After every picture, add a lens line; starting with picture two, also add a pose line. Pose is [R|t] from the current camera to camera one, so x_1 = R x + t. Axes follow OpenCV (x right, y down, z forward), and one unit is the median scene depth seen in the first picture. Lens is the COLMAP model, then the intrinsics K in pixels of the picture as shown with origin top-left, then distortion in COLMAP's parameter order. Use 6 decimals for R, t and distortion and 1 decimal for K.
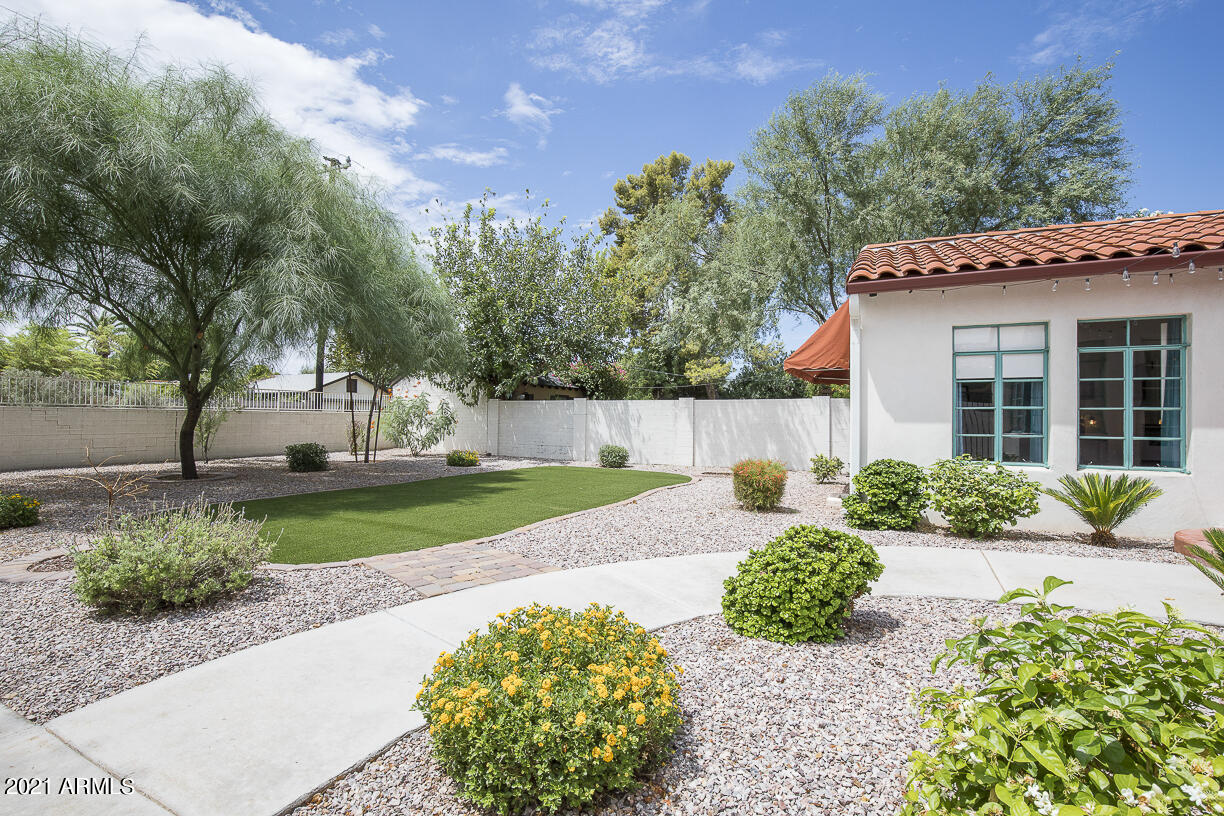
lens RADIAL K [[549.2, 0, 608.7], [0, 549.2, 412.8], [0, 0, 1]] dist [-0.035185, 0.000008]
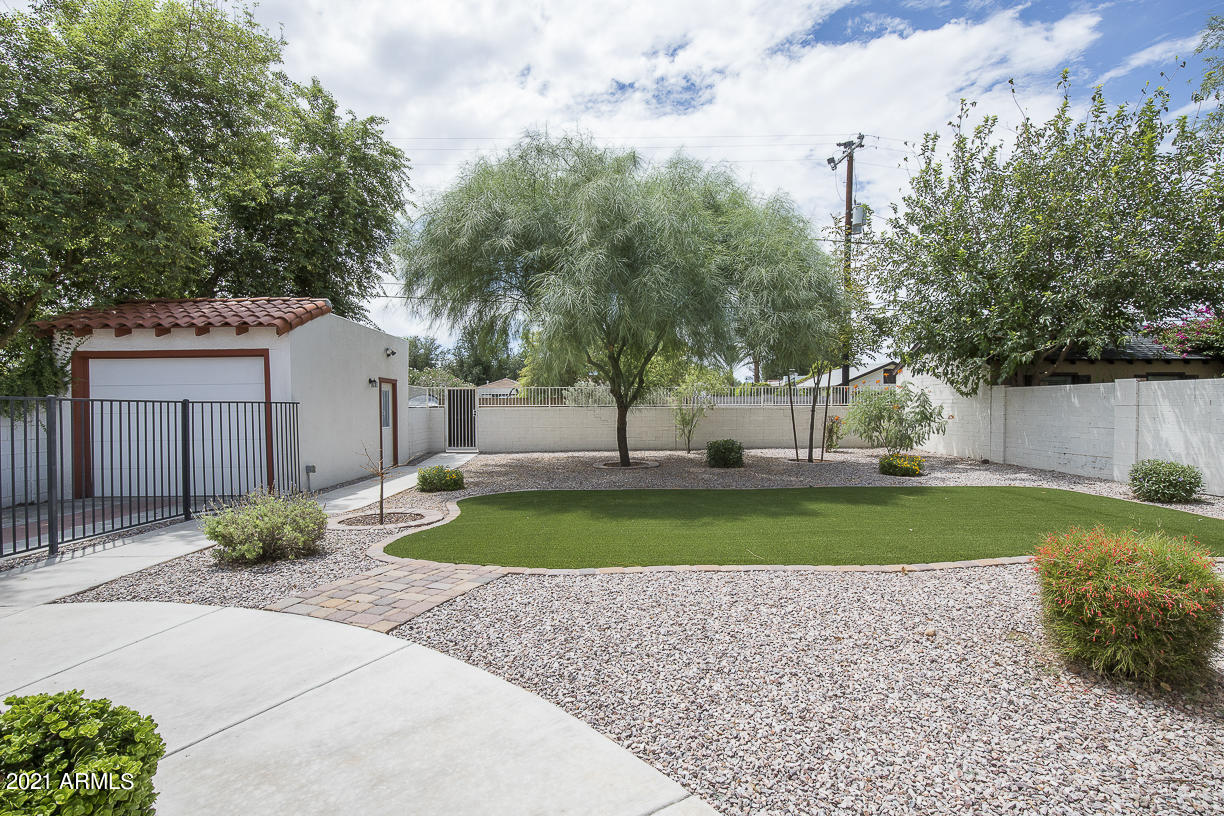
lens RADIAL K [[549.2, 0, 608.7], [0, 549.2, 412.8], [0, 0, 1]] dist [-0.035185, 0.000008]
pose [[0.488040, -0.006880, -0.872794, 0.205292], [0.019766, 0.999800, 0.003172, -0.002162], [0.872598, -0.018799, 0.488078, 0.267987]]
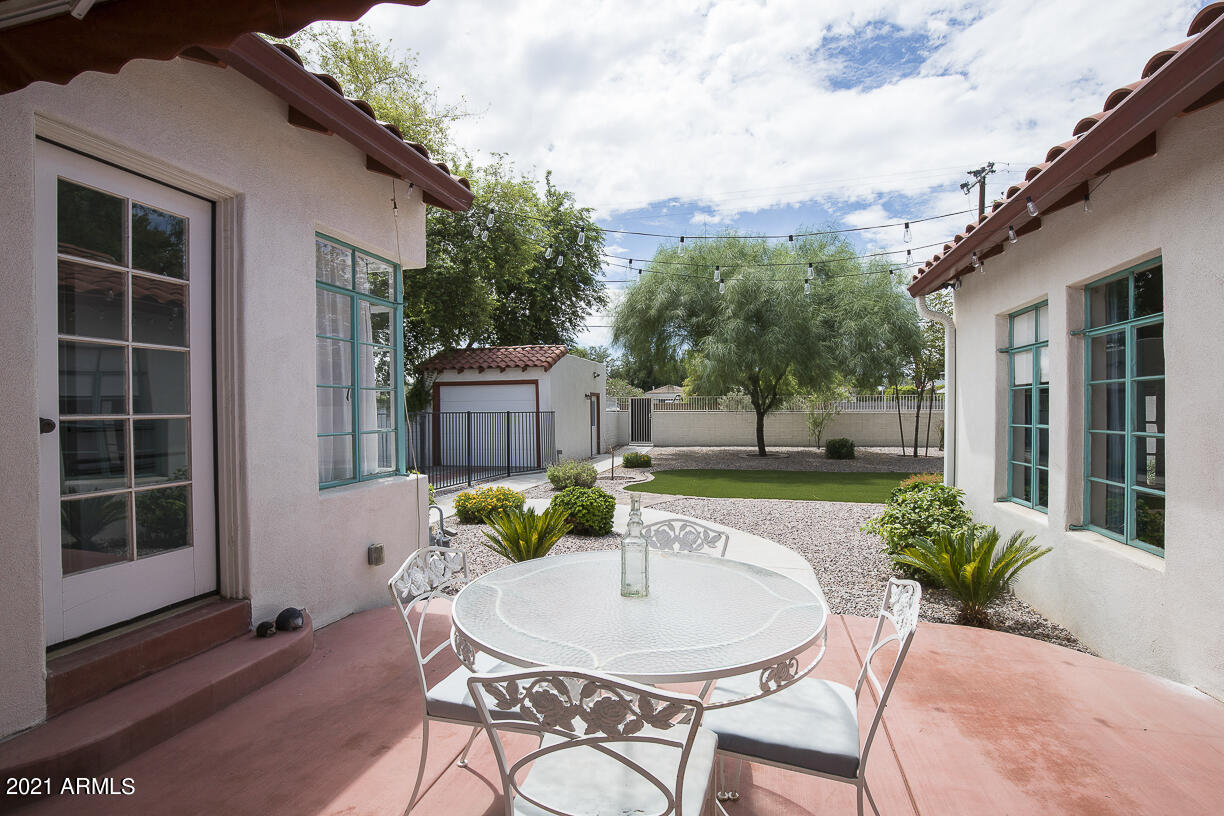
lens RADIAL K [[533.1, 0, 614.3], [0, 533.1, 415.9], [0, 0, 1]] dist [-0.057166, -0.000007]
pose [[0.229096, 0.002629, -0.973400, 0.513192], [0.015468, 0.999860, 0.006341, -0.015633], [0.973281, -0.016509, 0.229023, 0.135559]]
